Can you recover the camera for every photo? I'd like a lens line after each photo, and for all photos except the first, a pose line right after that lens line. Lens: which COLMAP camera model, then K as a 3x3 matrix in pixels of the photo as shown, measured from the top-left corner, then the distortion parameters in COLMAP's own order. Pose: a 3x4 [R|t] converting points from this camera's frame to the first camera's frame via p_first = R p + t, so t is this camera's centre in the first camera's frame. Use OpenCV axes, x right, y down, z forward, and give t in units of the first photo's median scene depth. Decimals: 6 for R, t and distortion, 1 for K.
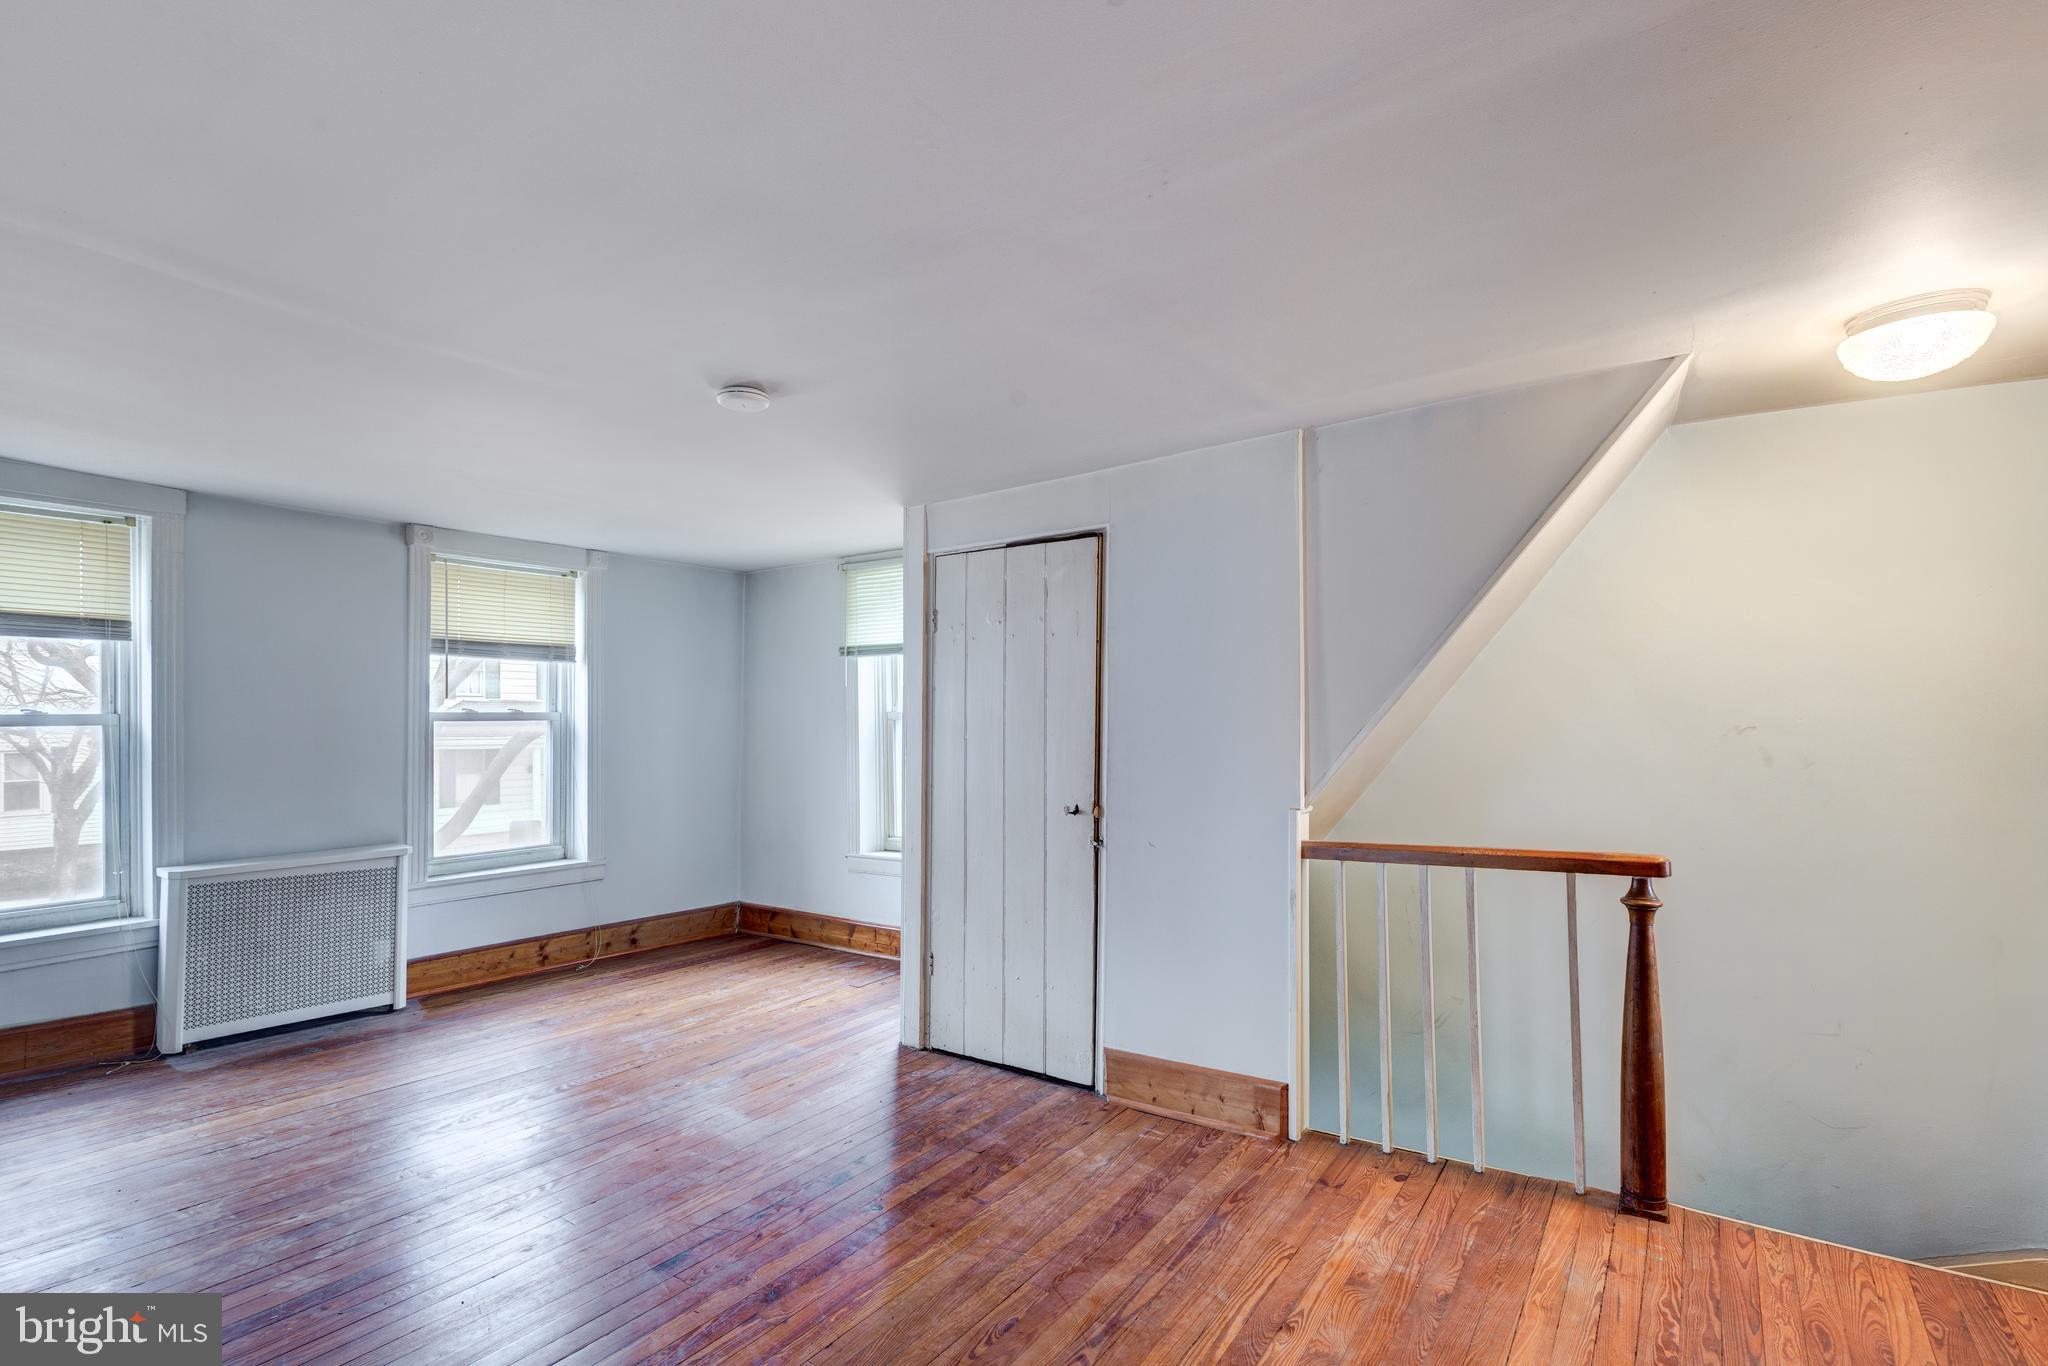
lens RADIAL K [[945.6, 0, 1024.2], [0, 945.6, 704.4], [0, 0, 1]] dist [-0.002012, -0.000414]
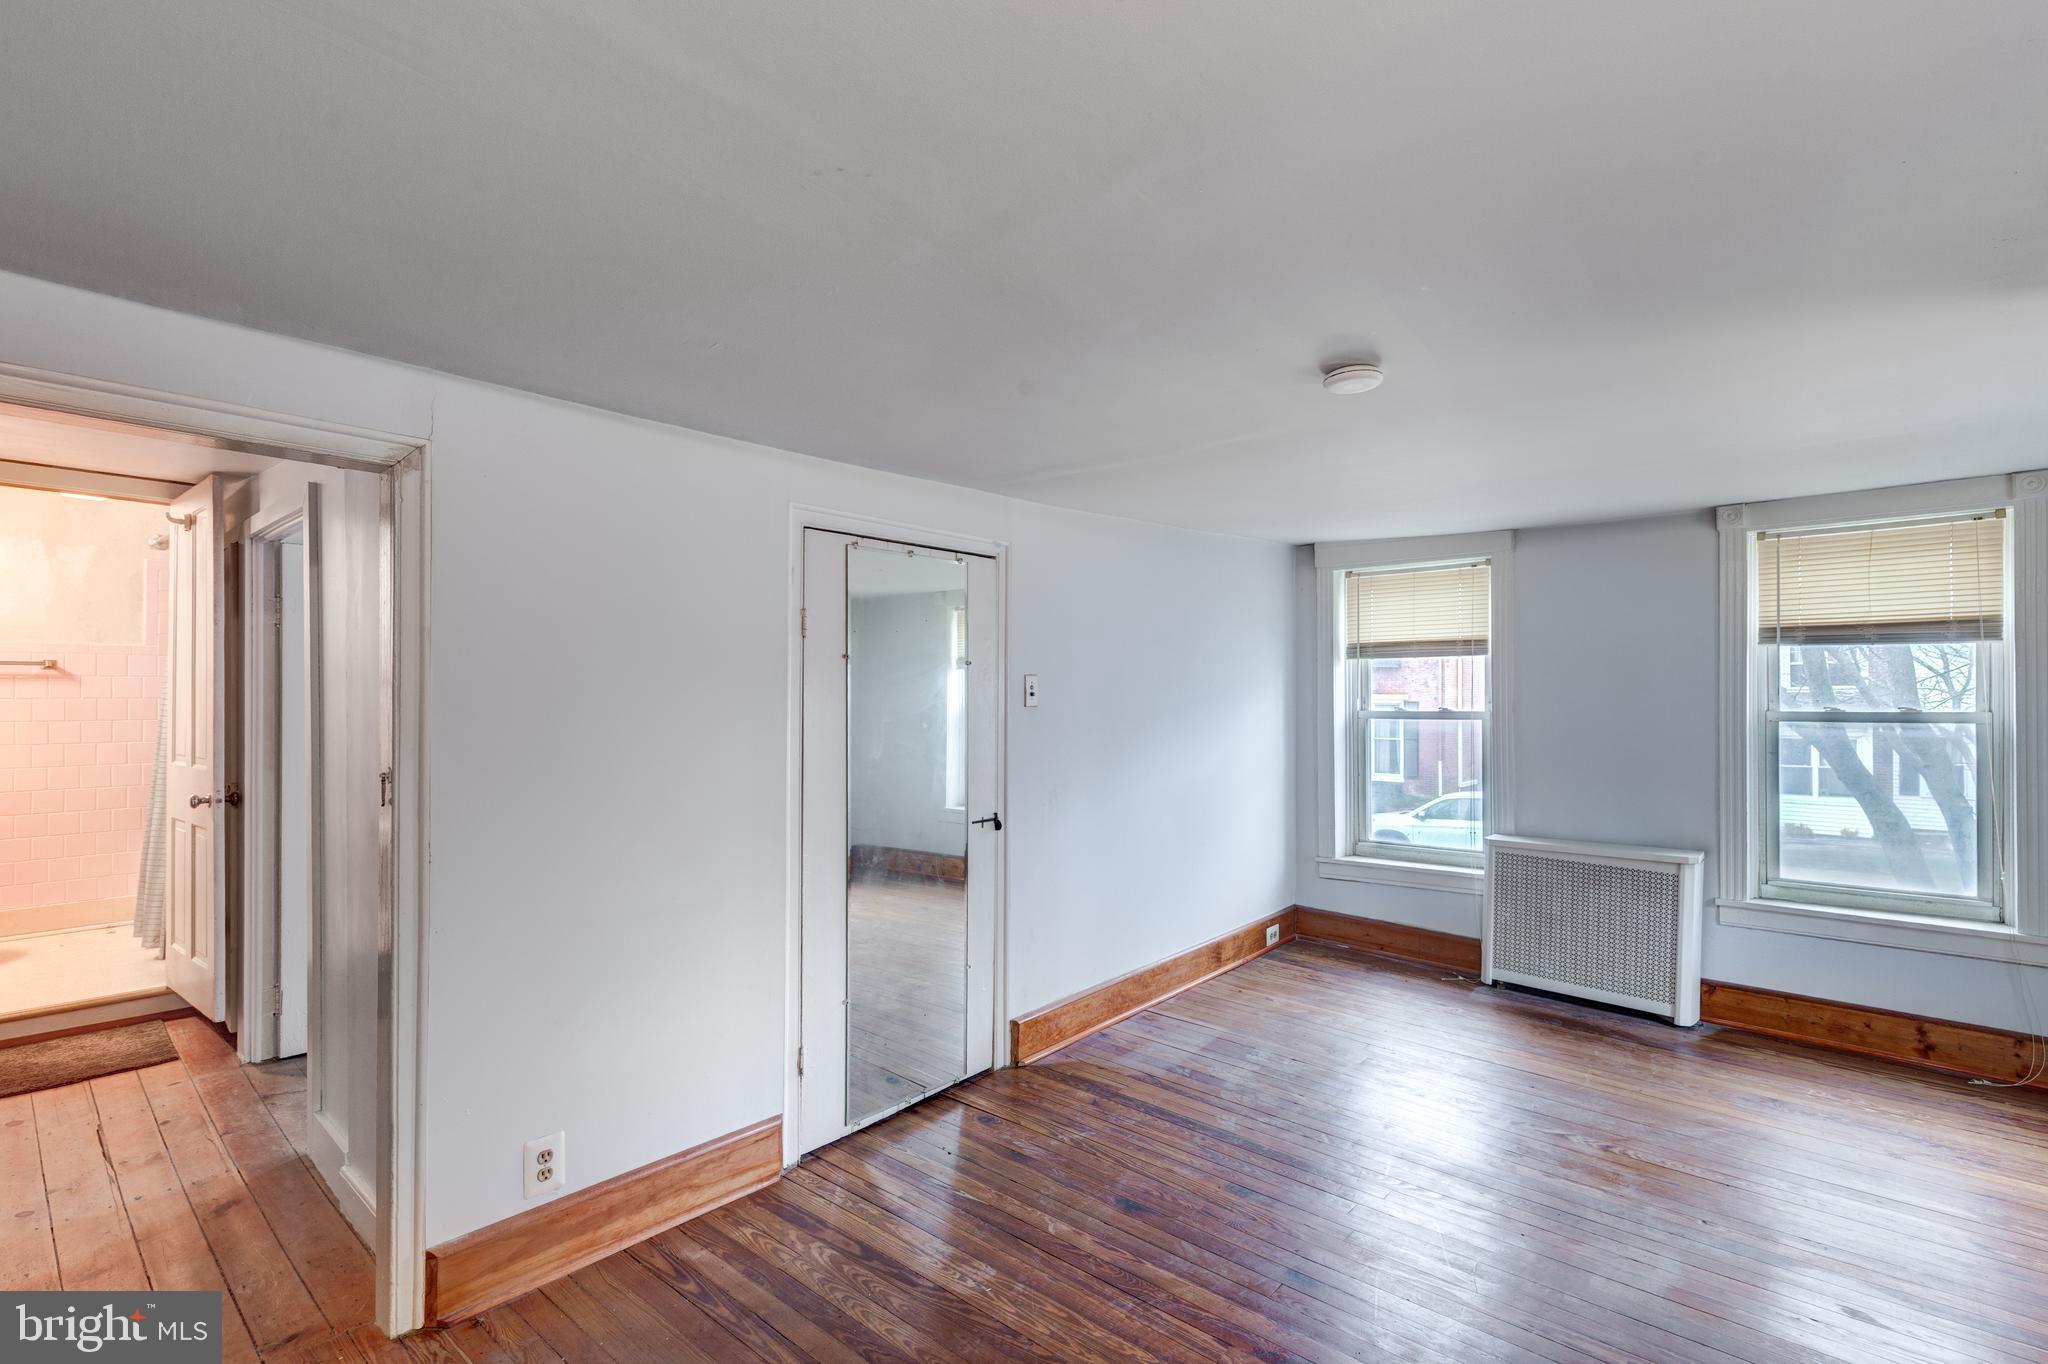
lens RADIAL K [[945.6, 0, 1022.9], [0, 945.6, 682.3], [0, 0, 1]] dist [-0.002012, -0.000414]
pose [[-0.114593, -0.022774, -0.993151, 0.353228], [0.007472, 0.999689, -0.023786, -0.003443], [0.993384, -0.010146, -0.114387, 0.451979]]
